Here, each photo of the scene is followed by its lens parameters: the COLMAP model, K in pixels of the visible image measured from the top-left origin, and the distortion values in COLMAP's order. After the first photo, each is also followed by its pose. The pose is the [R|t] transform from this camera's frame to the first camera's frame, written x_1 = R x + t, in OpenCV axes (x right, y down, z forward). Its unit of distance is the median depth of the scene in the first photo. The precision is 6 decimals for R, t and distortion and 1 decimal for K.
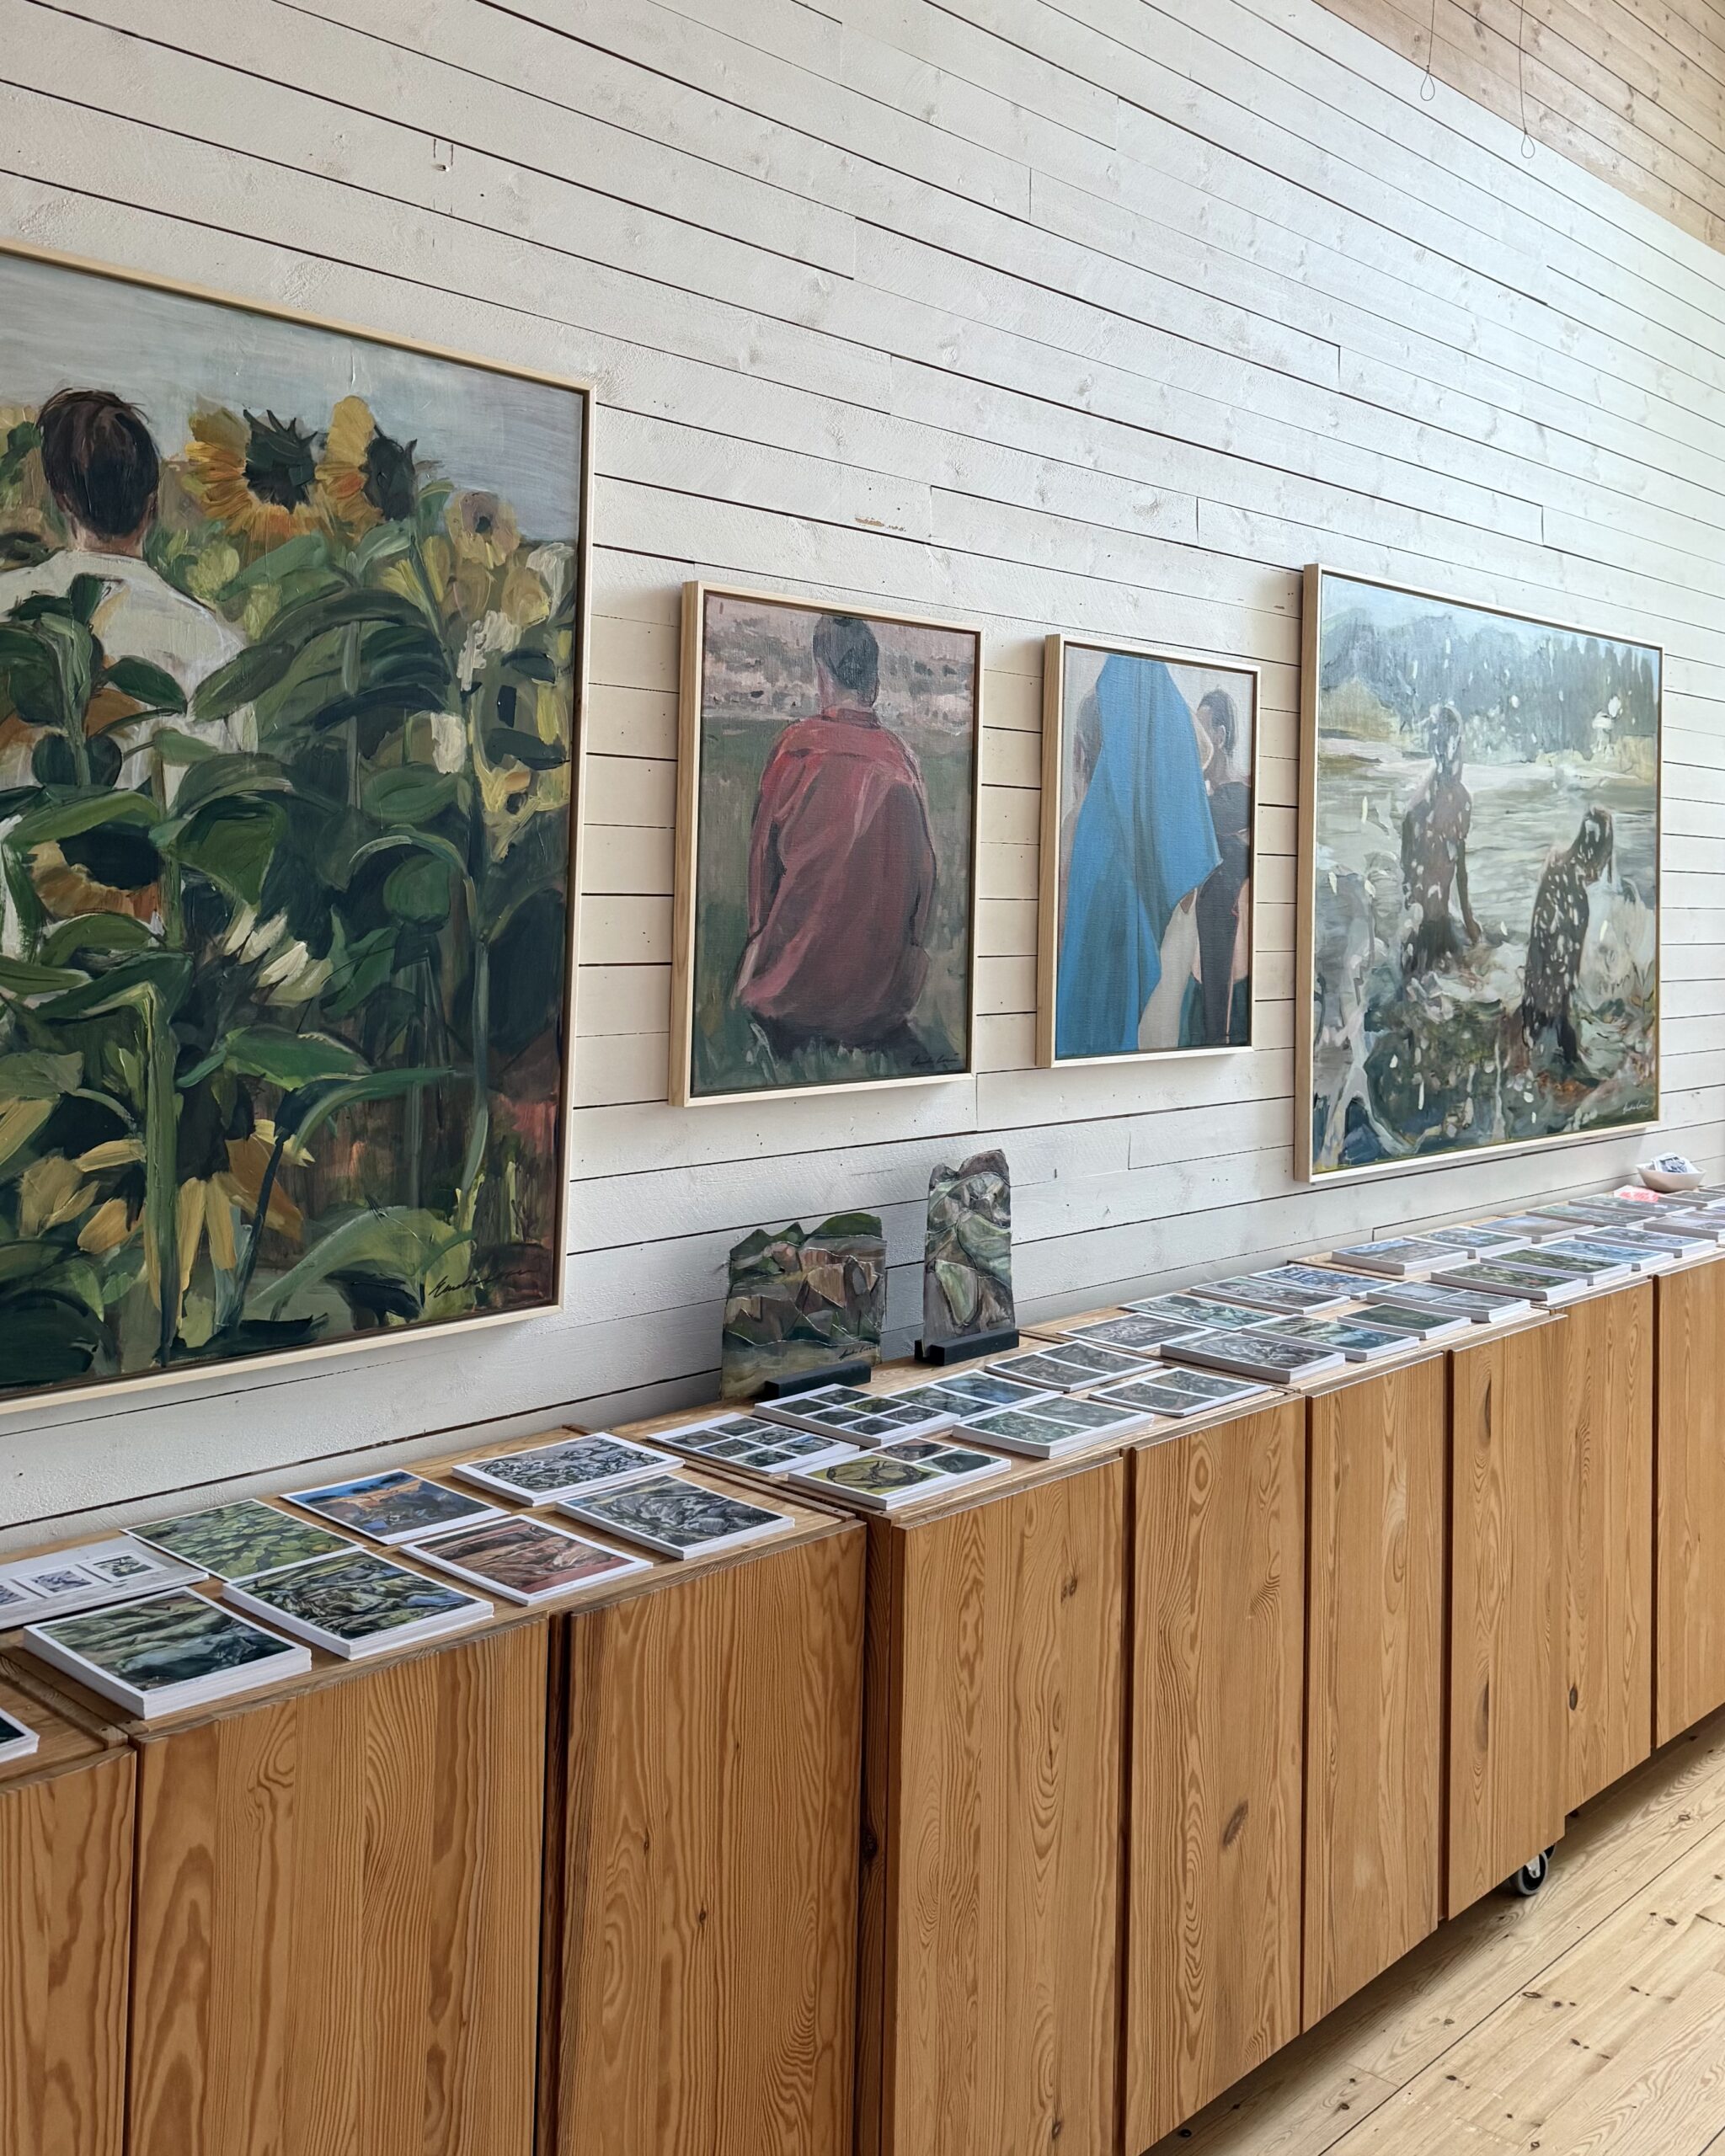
lens RADIAL K [[1958.9, 0, 839.1], [0, 1958.9, 803.6], [0, 0, 1]] dist [0.055913, 0.000000]
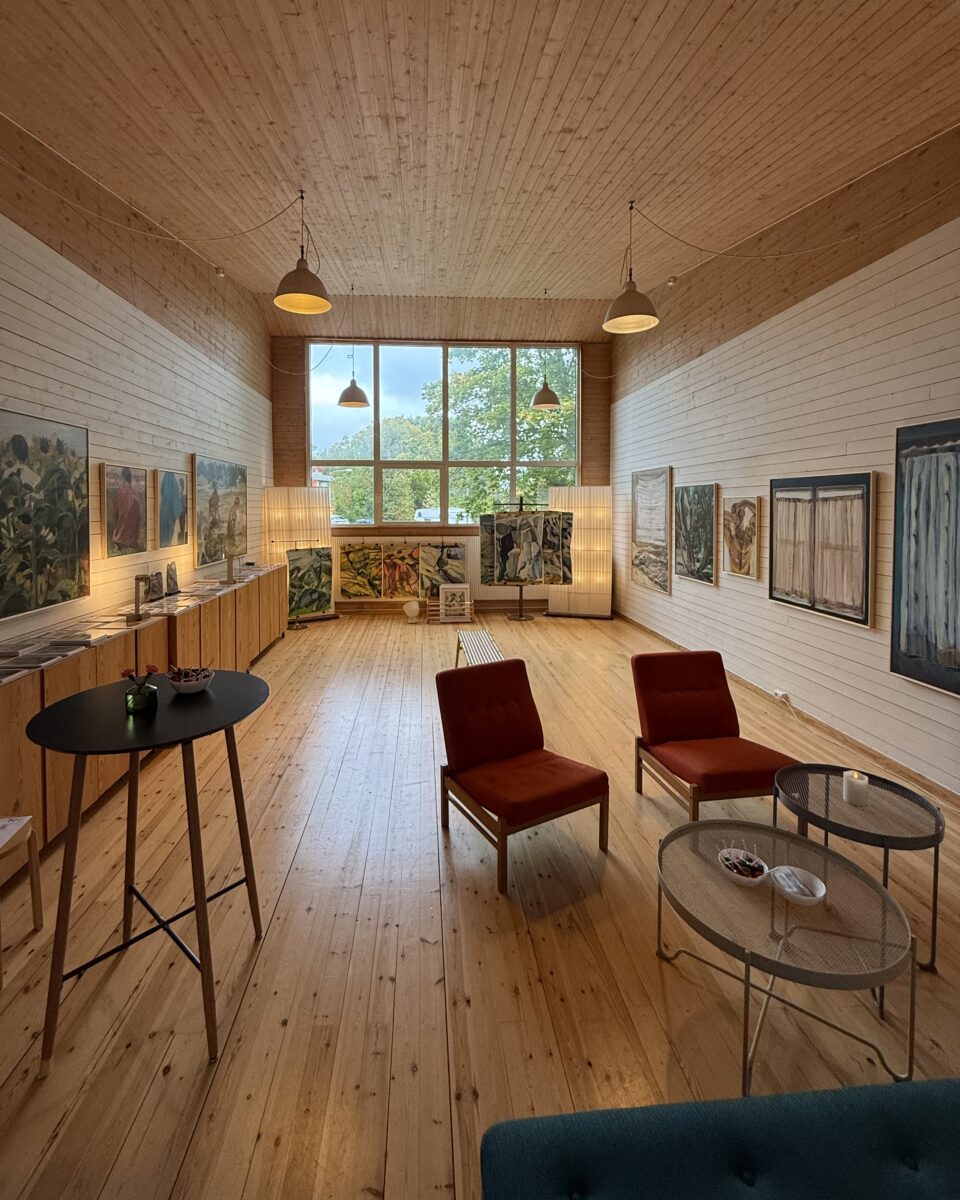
lens RADIAL K [[538.8, 0, 464.3], [0, 538.8, 522.2], [0, 0, 1]] dist [-0.003154, 0.002053]
pose [[0.656025, -0.043802, 0.753467, -0.531794], [-0.013621, 0.997465, 0.069845, -0.066000], [-0.754617, -0.056083, 0.653765, -0.706902]]
